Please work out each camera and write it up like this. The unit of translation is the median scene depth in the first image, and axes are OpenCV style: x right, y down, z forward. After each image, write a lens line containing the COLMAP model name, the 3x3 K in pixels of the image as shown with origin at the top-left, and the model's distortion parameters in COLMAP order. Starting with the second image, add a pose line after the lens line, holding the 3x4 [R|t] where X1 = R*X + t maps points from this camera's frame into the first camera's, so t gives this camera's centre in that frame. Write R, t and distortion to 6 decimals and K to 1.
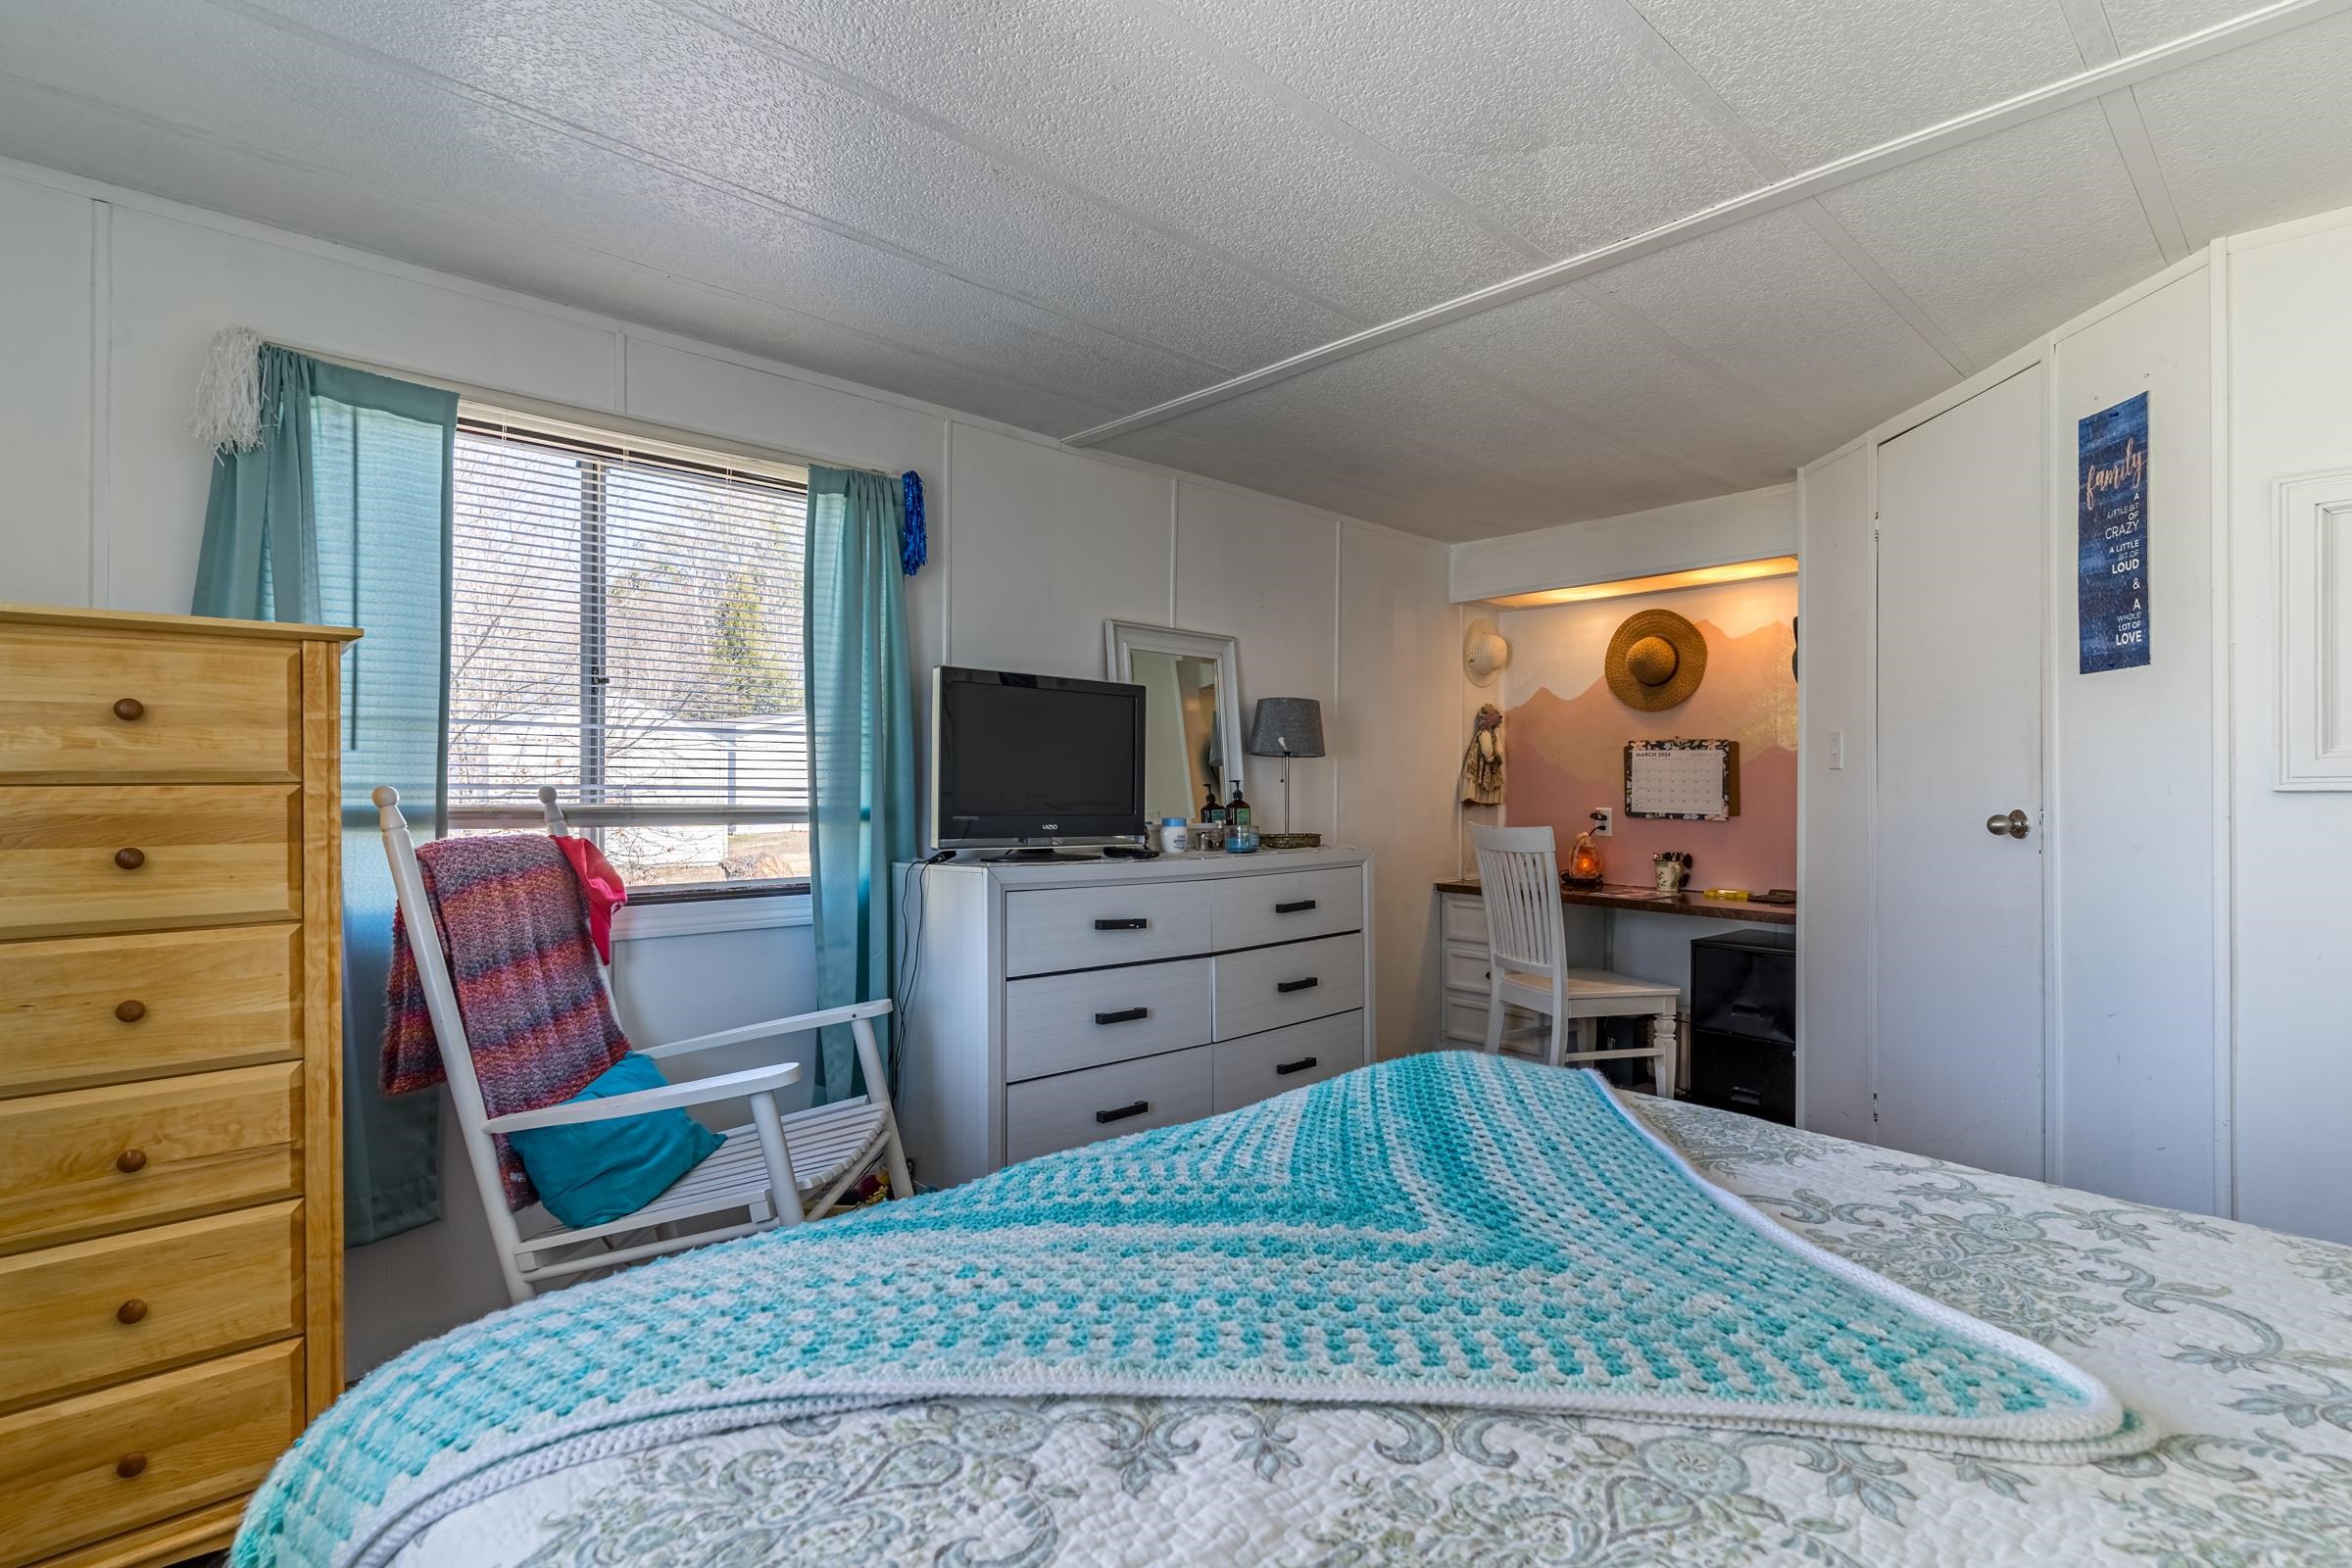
lens RADIAL K [[1132.6, 0, 1174.2], [0, 1132.6, 785.8], [0, 0, 1]] dist [-0.004001, 0.001084]
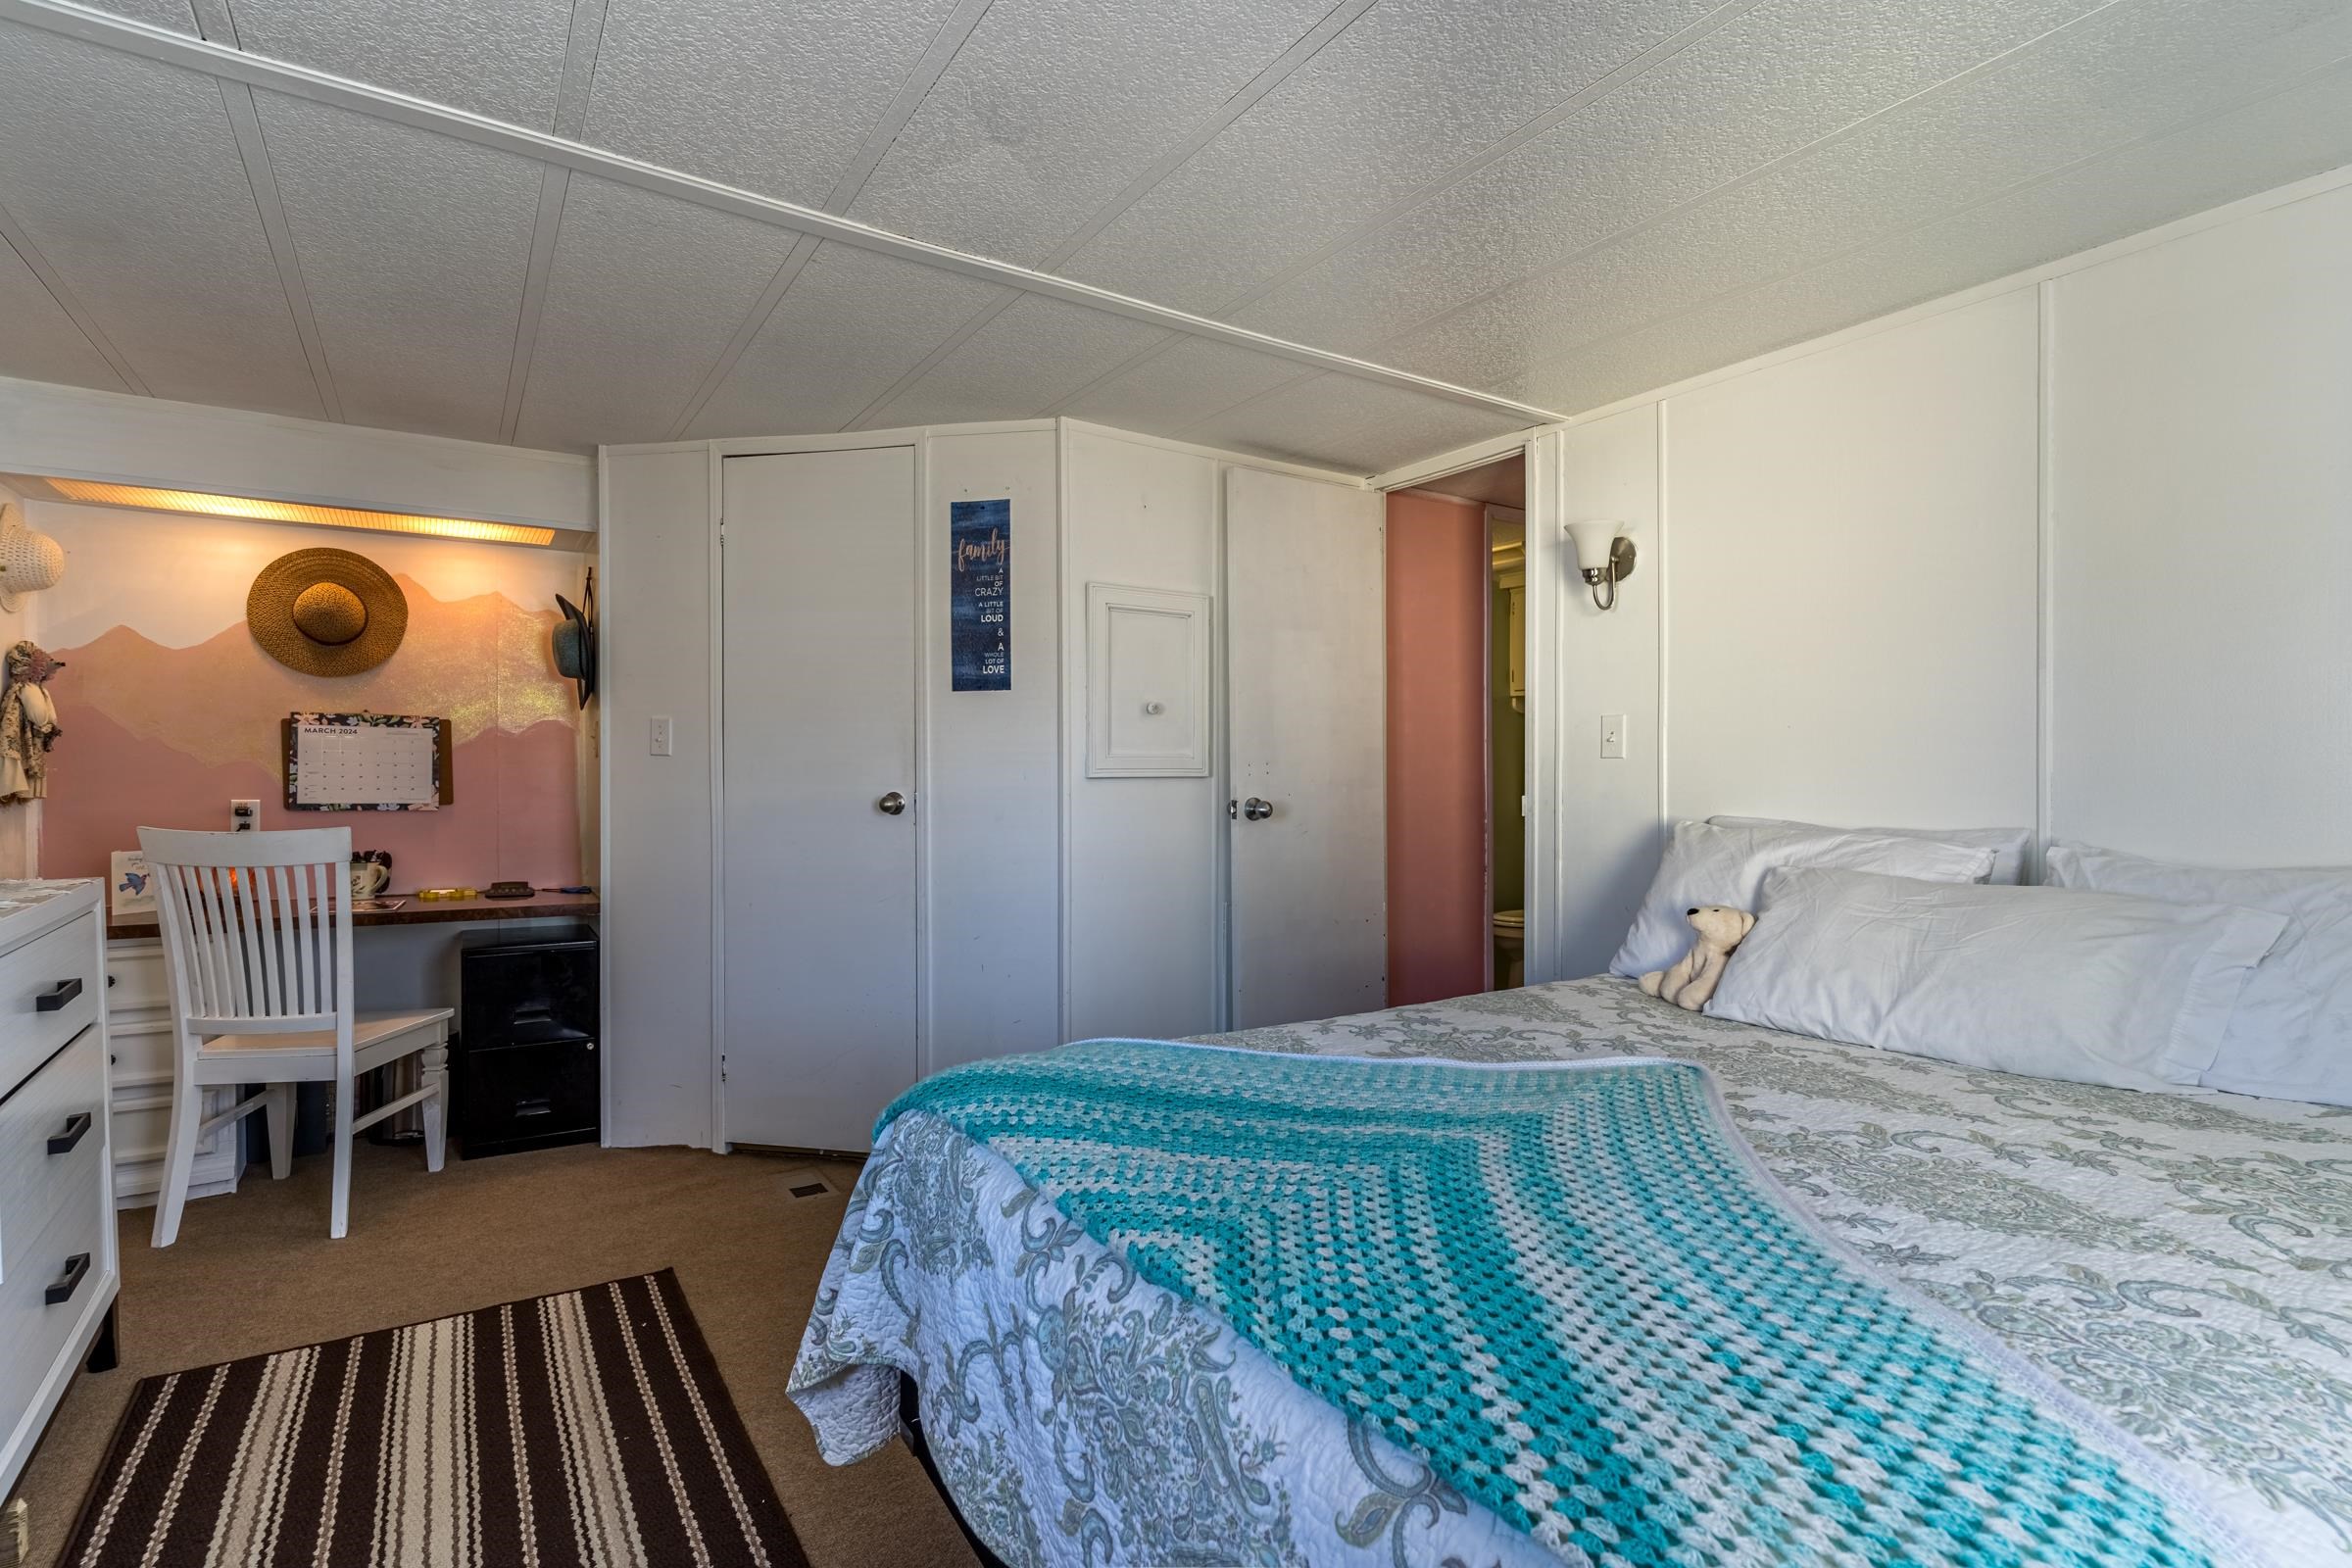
lens RADIAL K [[1132.6, 0, 1177.8], [0, 1132.6, 782.5], [0, 0, 1]] dist [-0.004001, 0.001084]
pose [[0.145793, -0.015121, 0.989200, -0.325370], [-0.004417, 0.999863, 0.015935, -0.007900], [-0.989305, -0.006693, 0.145706, 0.348513]]
